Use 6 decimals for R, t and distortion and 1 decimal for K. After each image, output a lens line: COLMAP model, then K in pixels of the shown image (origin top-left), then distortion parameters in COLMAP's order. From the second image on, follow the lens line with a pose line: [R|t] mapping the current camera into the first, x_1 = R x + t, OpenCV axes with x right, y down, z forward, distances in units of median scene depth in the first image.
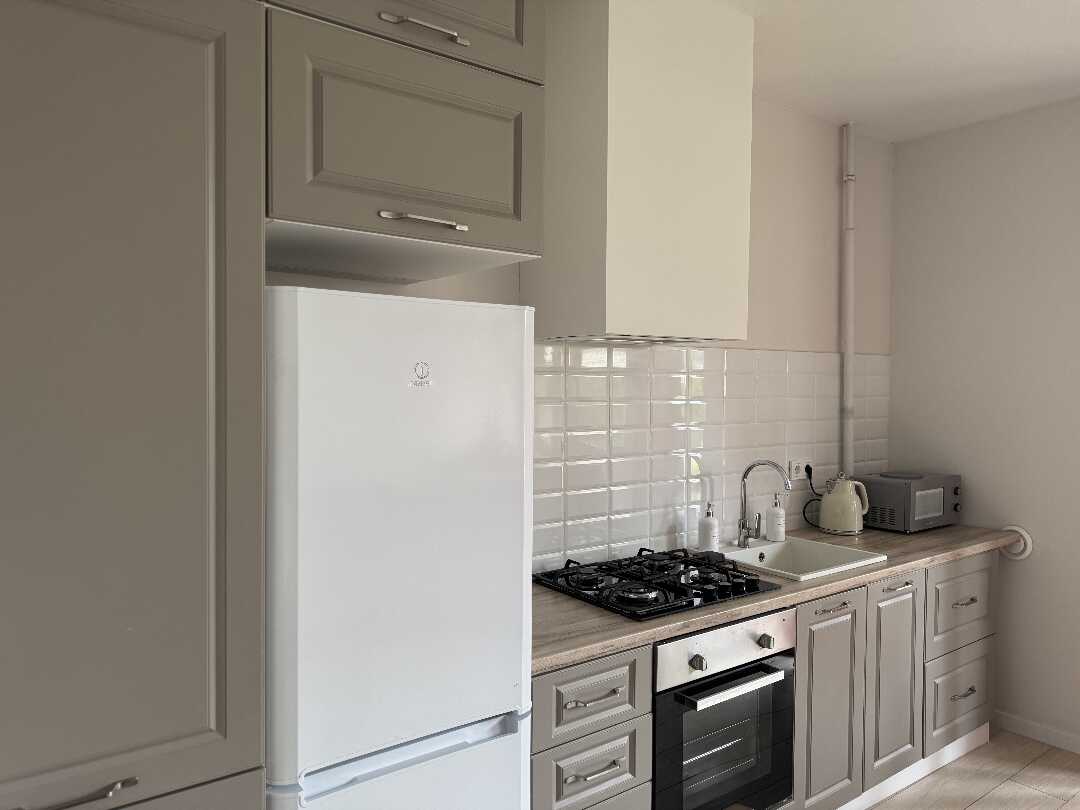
lens RADIAL K [[770.1, 0, 541.4], [0, 770.1, 389.9], [0, 0, 1]] dist [-0.003102, -0.002339]
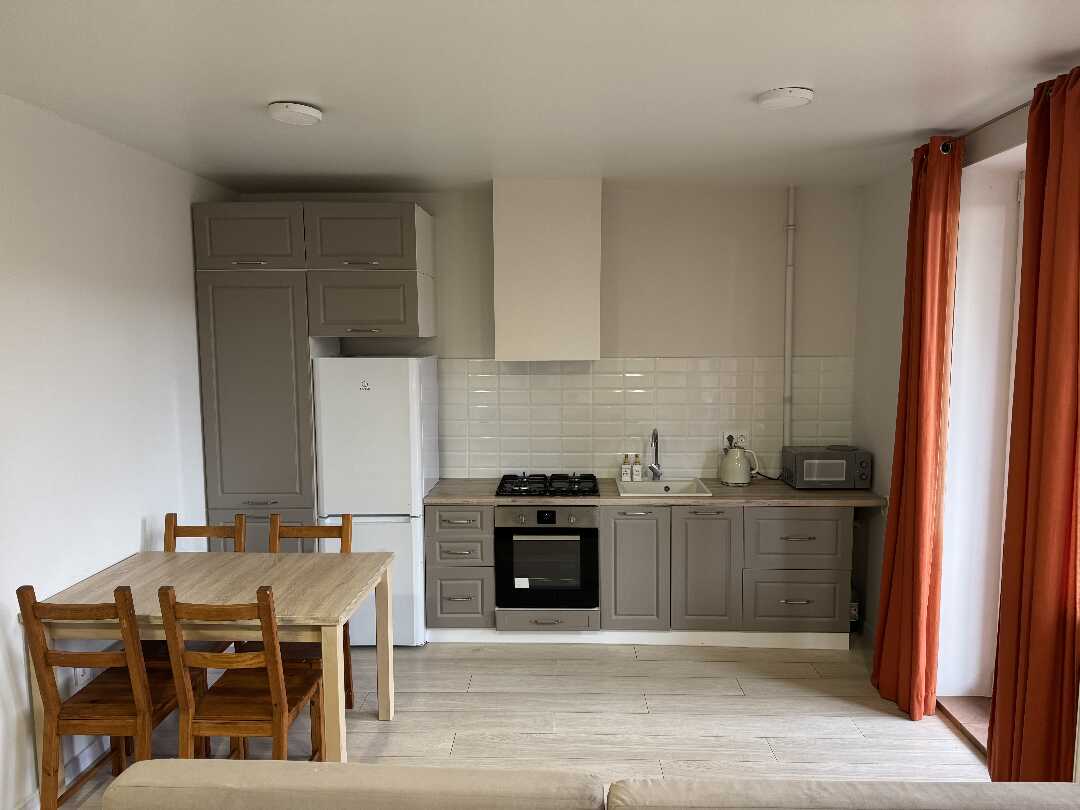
lens RADIAL K [[731.9, 0, 540.0], [0, 731.9, 405.0], [0, 0, 1]] dist [0.125298, -0.140545]
pose [[0.770908, 0.037439, -0.635846, 0.964030], [0.006766, 0.997733, 0.066951, -0.058202], [0.636911, -0.055916, 0.768907, -0.315255]]
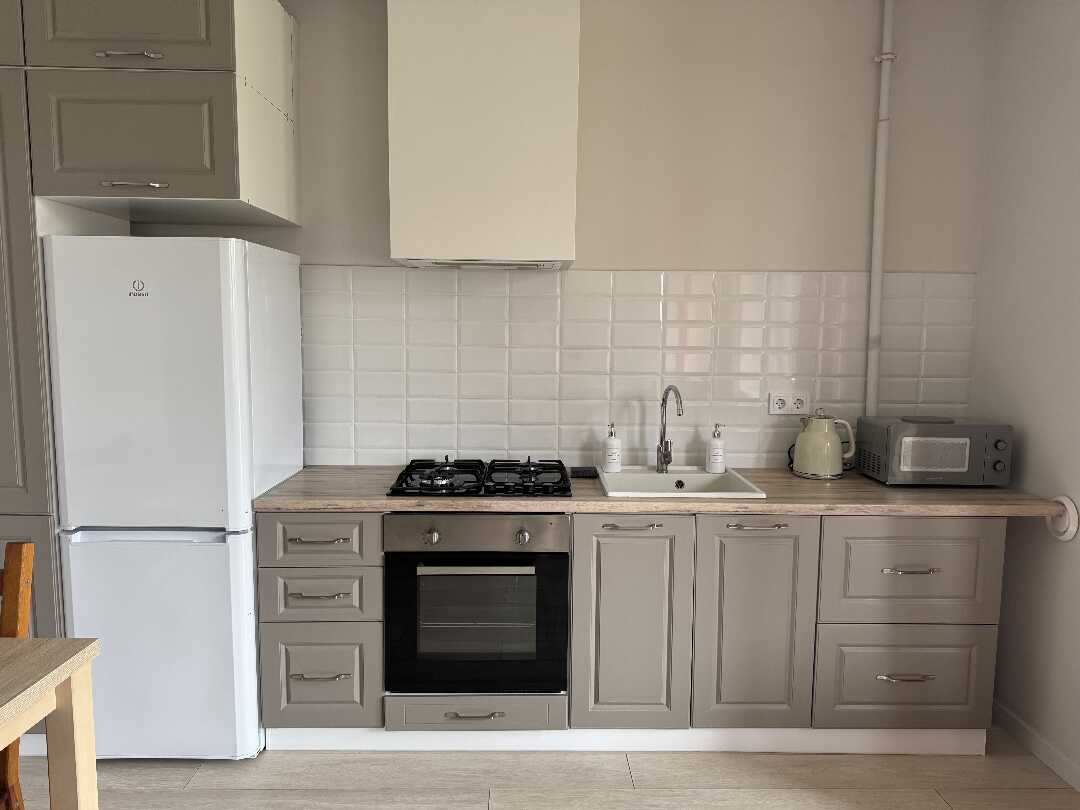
lens RADIAL K [[766.5, 0, 546.5], [0, 766.5, 402.5], [0, 0, 1]] dist [0.053330, -0.077974]
pose [[0.809952, 0.053699, -0.584032, 0.651640], [-0.012138, 0.997121, 0.074846, 0.038008], [0.586370, -0.053533, 0.808272, 0.106256]]
